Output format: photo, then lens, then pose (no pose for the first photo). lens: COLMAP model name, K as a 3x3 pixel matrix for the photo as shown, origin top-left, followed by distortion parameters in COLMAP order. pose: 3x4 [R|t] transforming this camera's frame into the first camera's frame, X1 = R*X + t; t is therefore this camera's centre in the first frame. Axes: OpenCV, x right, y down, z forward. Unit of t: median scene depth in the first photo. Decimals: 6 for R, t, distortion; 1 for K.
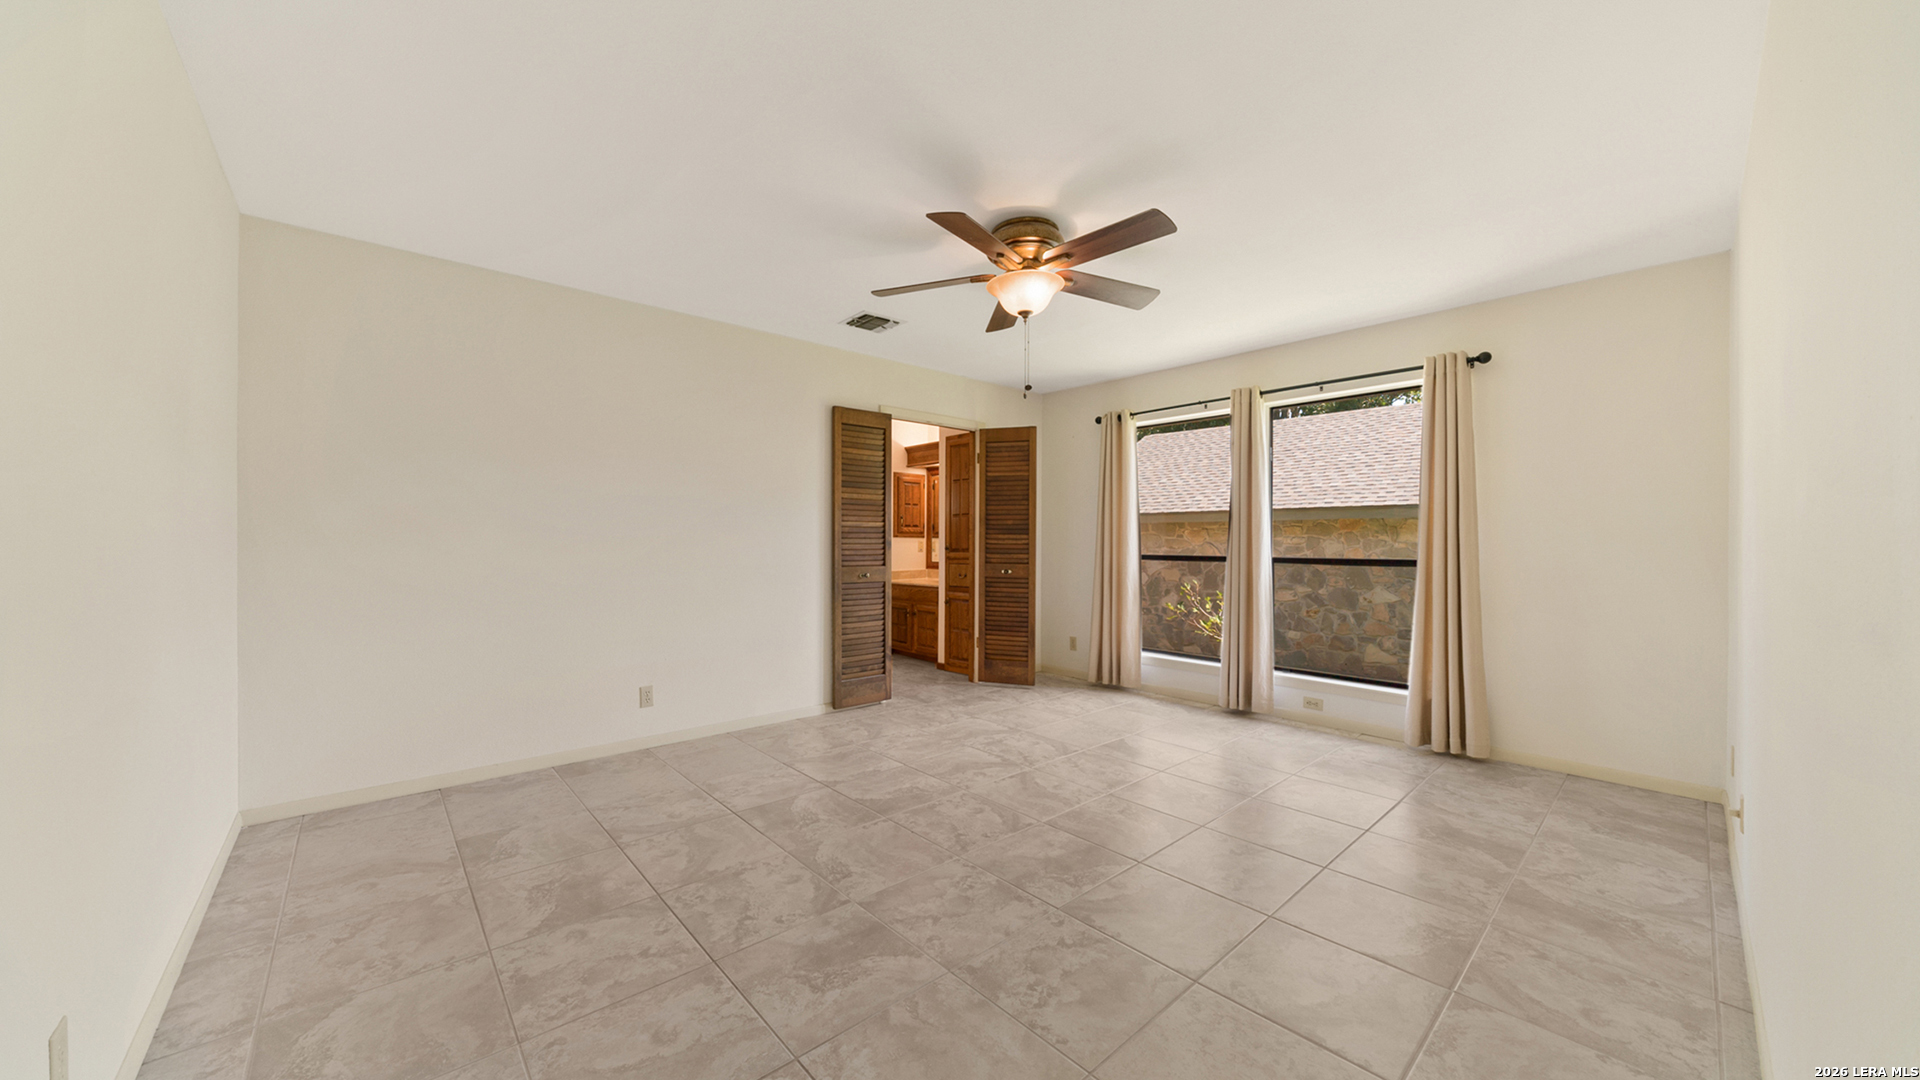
lens RADIAL K [[660.4, 0, 959.2], [0, 660.4, 540.3], [0, 0, 1]] dist [-0.006645, 0.000380]
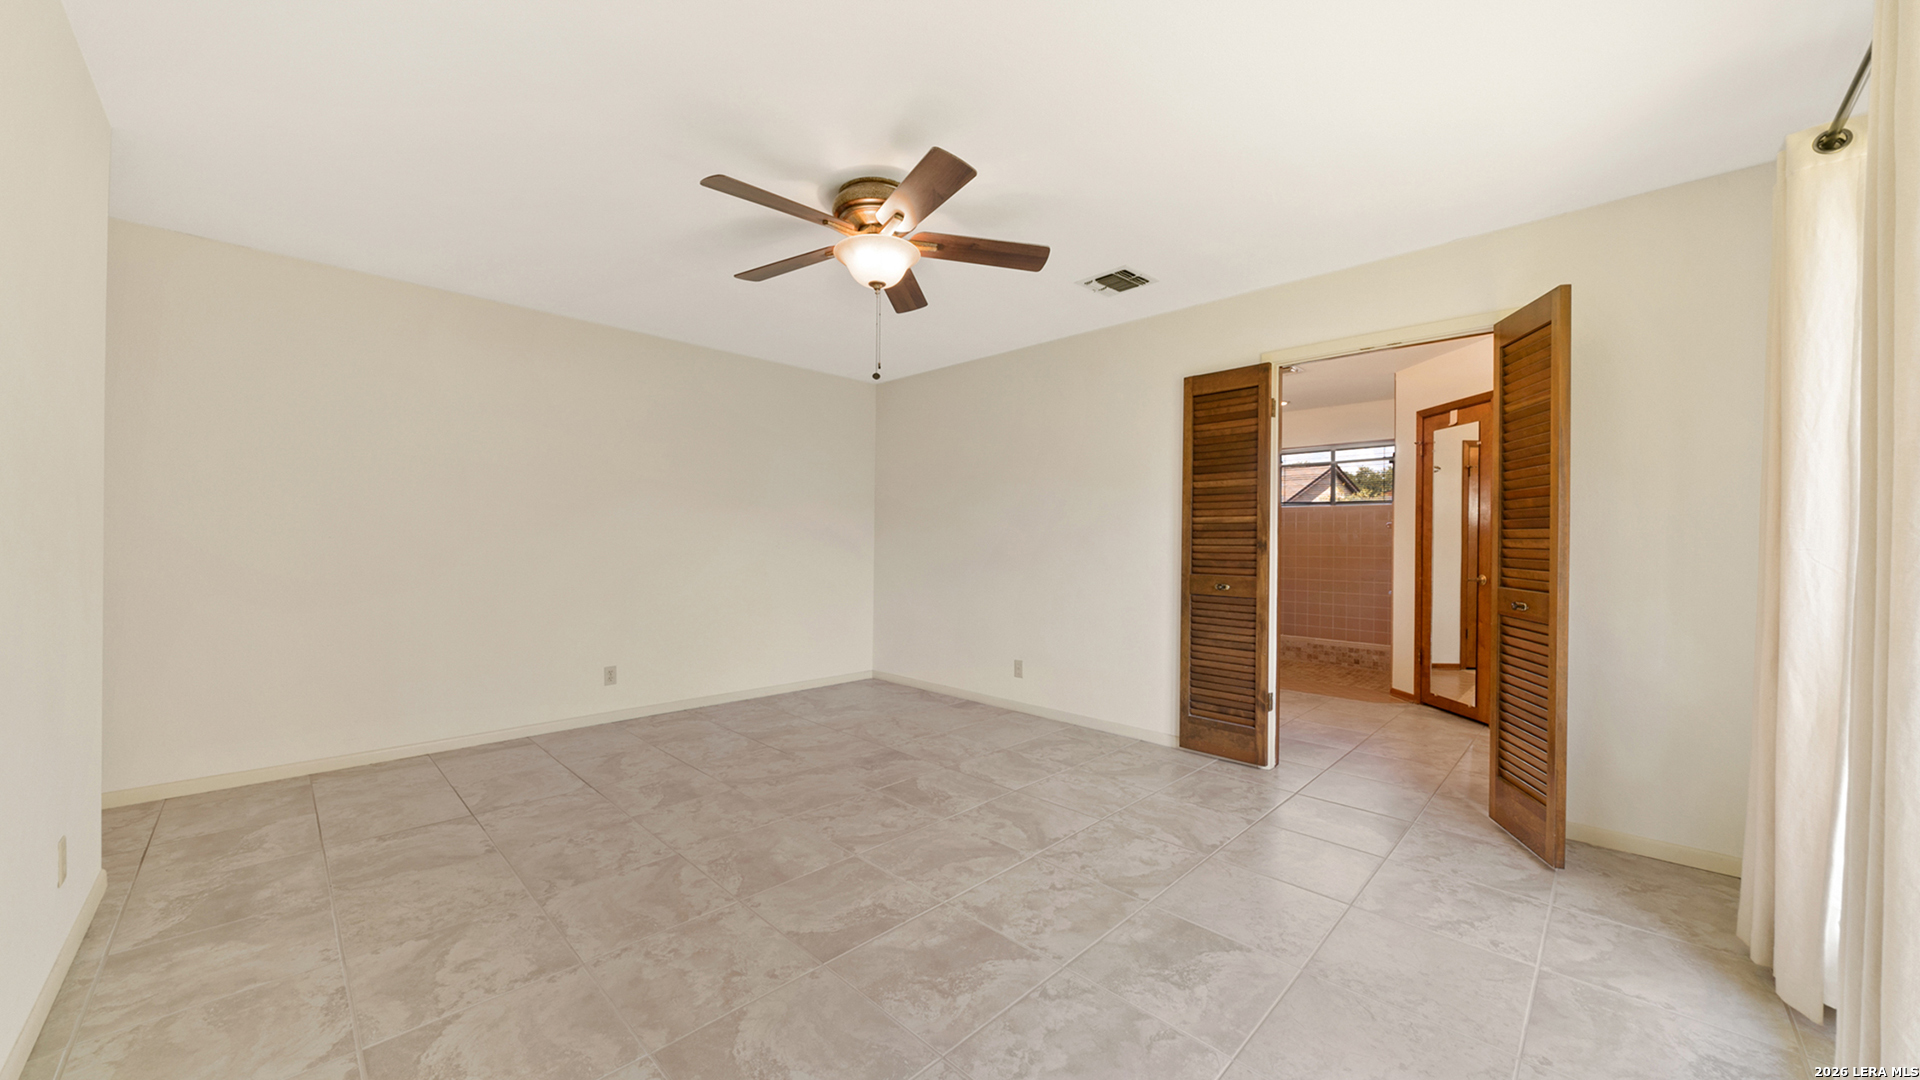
lens RADIAL K [[660.4, 0, 913.1], [0, 660.4, 535.7], [0, 0, 1]] dist [-0.006645, 0.000380]
pose [[0.050373, -0.008444, -0.998695, 0.822000], [-0.007828, 0.999930, -0.008849, 0.005115], [0.998700, 0.008263, 0.050303, 0.833507]]
